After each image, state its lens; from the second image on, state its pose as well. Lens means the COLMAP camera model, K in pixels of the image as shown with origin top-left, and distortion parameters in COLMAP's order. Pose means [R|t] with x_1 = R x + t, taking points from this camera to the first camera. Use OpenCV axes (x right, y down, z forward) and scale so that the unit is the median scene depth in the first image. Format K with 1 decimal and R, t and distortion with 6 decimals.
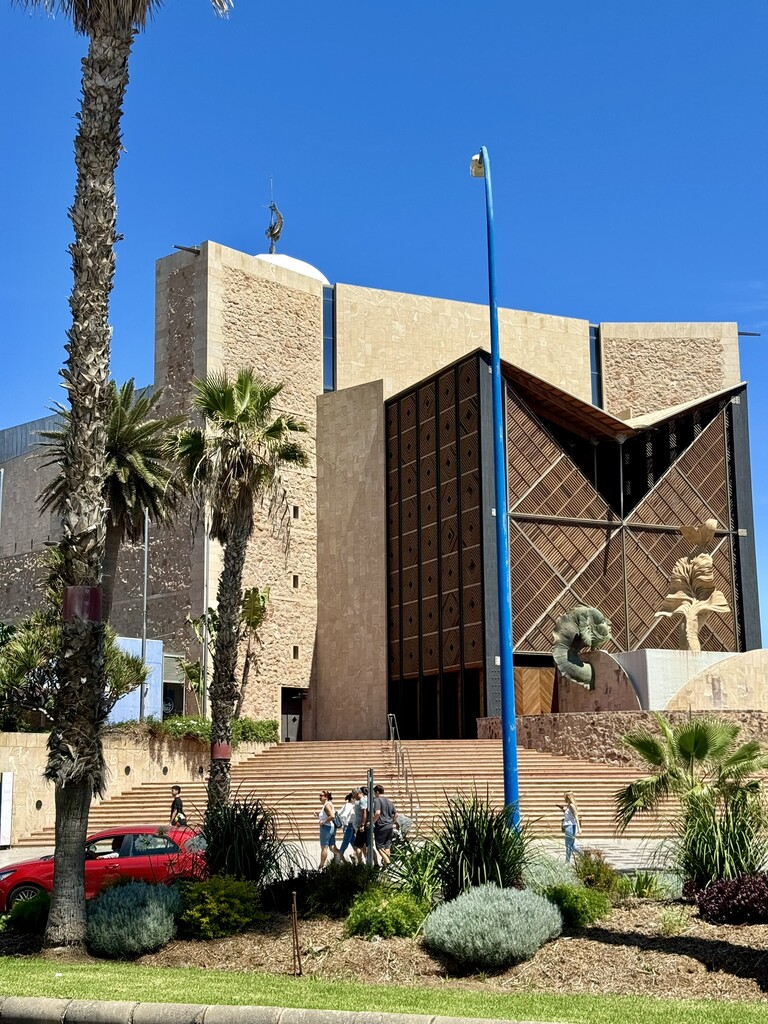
lens RADIAL K [[1453.5, 0, 384.0], [0, 1453.5, 512.0], [0, 0, 1]] dist [0.120300, -0.085639]
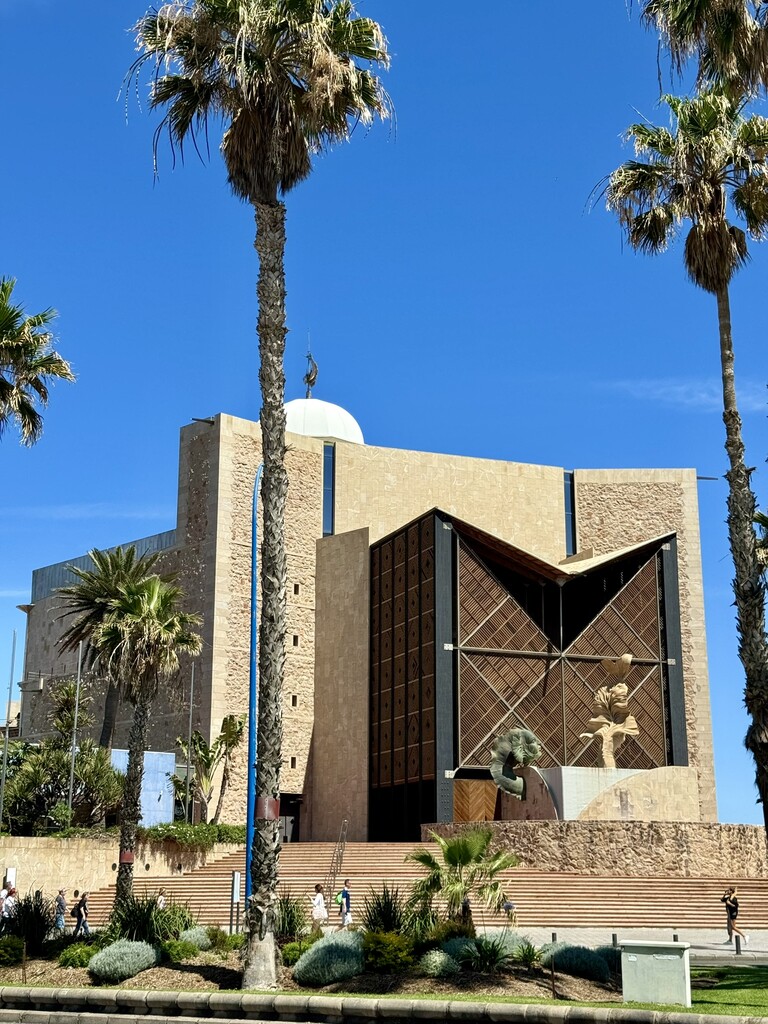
lens RADIAL K [[1453.5, 0, 384.0], [0, 1453.5, 512.0], [0, 0, 1]] dist [0.120300, -0.085639]
pose [[0.997221, -0.005663, -0.074283, 0.107684], [0.001243, 0.998232, -0.059423, -0.036915], [0.074488, 0.059166, 0.995465, -0.180378]]
